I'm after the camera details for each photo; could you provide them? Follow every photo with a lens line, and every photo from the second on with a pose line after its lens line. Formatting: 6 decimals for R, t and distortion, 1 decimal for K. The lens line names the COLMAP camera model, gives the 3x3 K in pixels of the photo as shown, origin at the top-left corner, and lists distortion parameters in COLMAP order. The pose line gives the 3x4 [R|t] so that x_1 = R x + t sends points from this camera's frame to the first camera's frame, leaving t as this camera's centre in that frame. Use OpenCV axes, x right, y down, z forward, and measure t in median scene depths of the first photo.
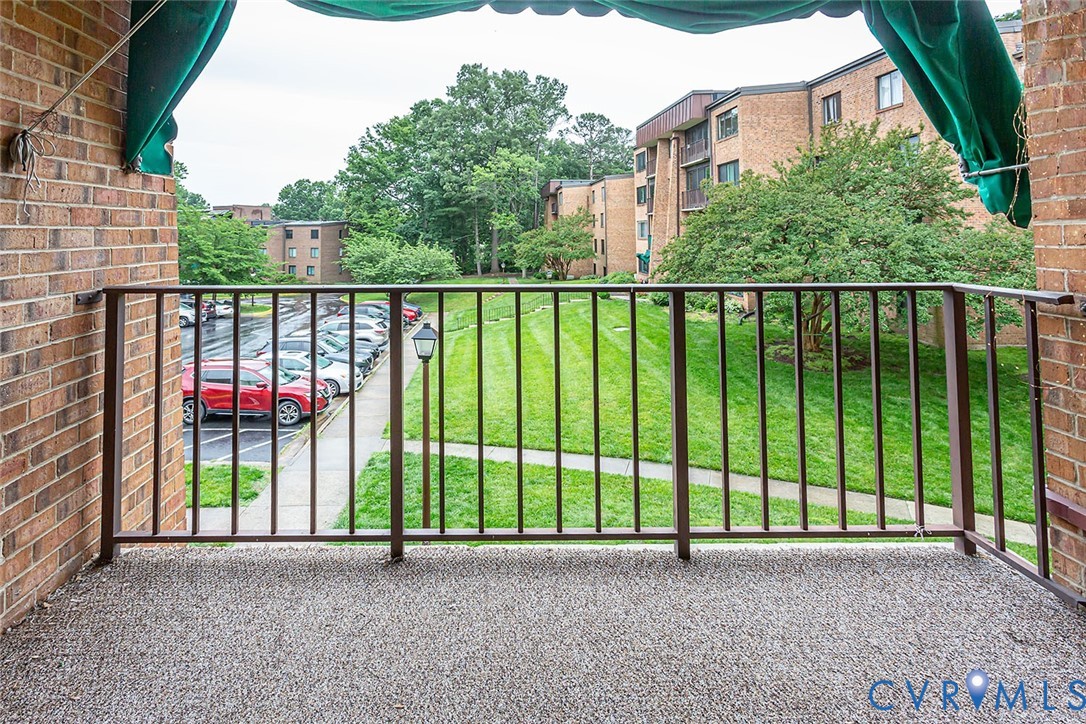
lens RADIAL K [[602.5, 0, 543.2], [0, 602.5, 369.3], [0, 0, 1]] dist [0.003699, 0.001988]
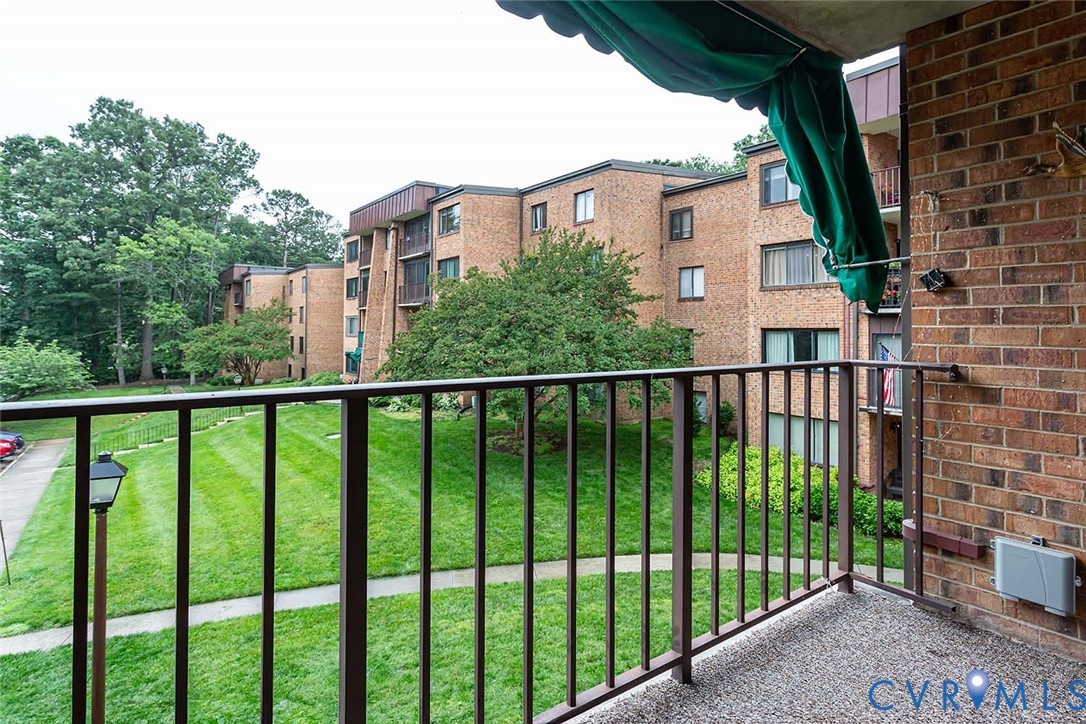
lens RADIAL K [[577.8, 0, 544.3], [0, 577.8, 431.8], [0, 0, 1]] dist [-0.001414, 0.002099]
pose [[0.802990, -0.096375, 0.588149, -0.138590], [0.131543, 0.991162, -0.017181, -0.020485], [-0.581295, 0.091163, 0.808570, 0.147633]]
